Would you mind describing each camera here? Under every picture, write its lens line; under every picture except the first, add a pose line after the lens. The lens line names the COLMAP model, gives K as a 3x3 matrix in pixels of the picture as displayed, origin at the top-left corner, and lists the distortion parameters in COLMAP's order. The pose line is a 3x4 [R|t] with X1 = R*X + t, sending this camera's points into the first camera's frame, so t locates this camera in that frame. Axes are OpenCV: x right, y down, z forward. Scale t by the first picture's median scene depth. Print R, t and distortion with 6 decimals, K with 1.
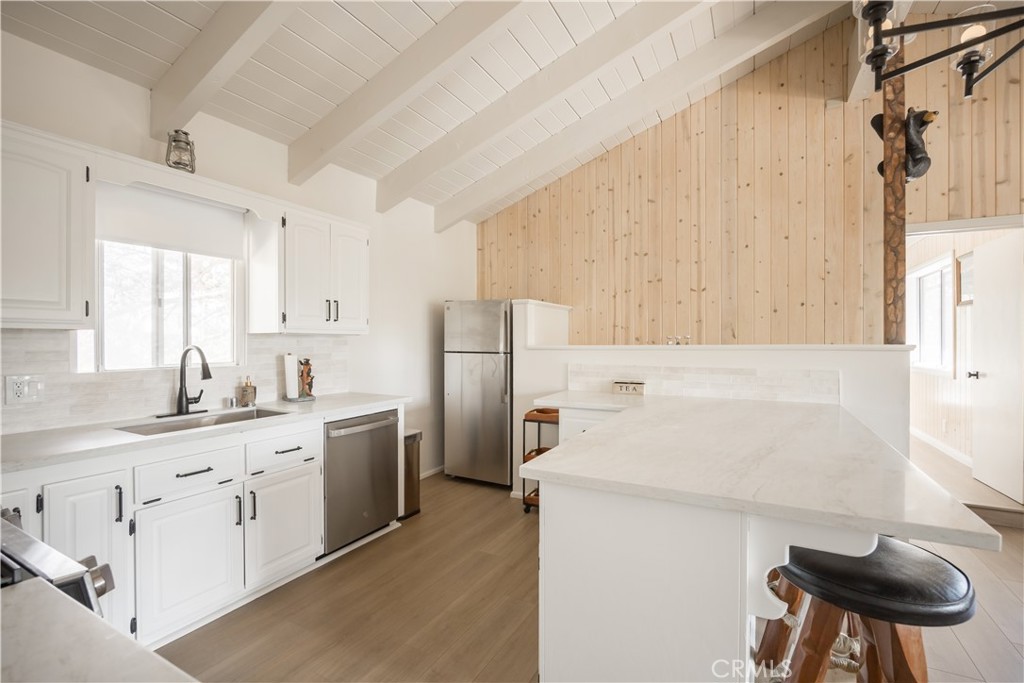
lens RADIAL K [[465.3, 0, 503.9], [0, 465.3, 338.8], [0, 0, 1]] dist [-0.009294, -0.000657]
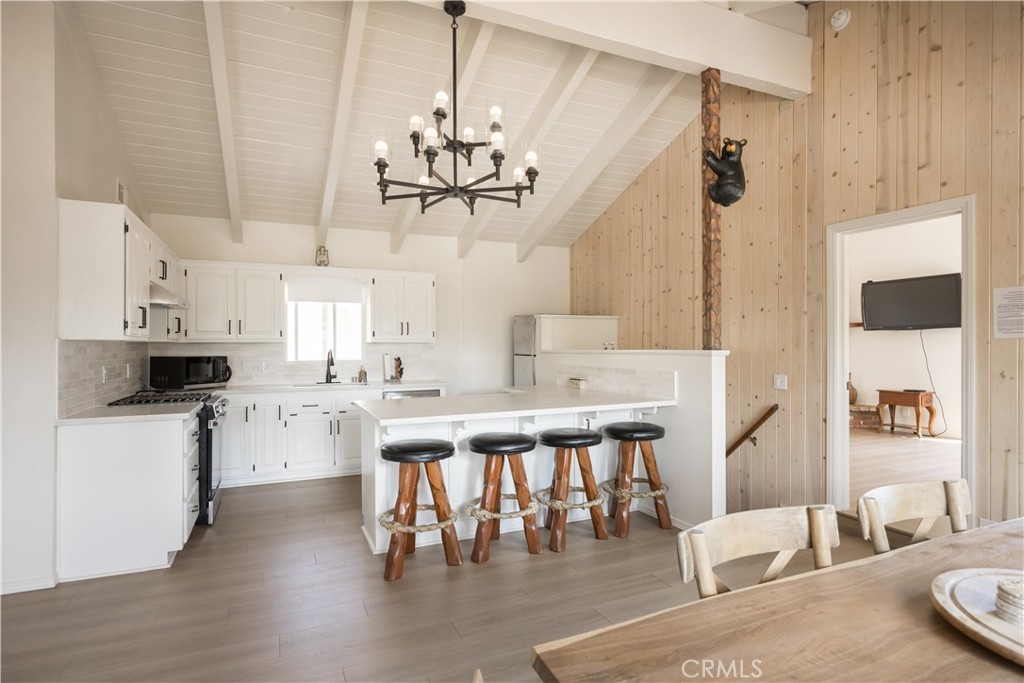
lens RADIAL K [[561.2, 0, 511.2], [0, 561.2, 340.6], [0, 0, 1]] dist [0.013305, -0.001693]
pose [[0.786026, -0.006811, -0.618156, 1.109402], [0.005297, 0.999977, -0.004283, -0.006142], [0.618170, 0.000093, 0.786044, -0.335611]]
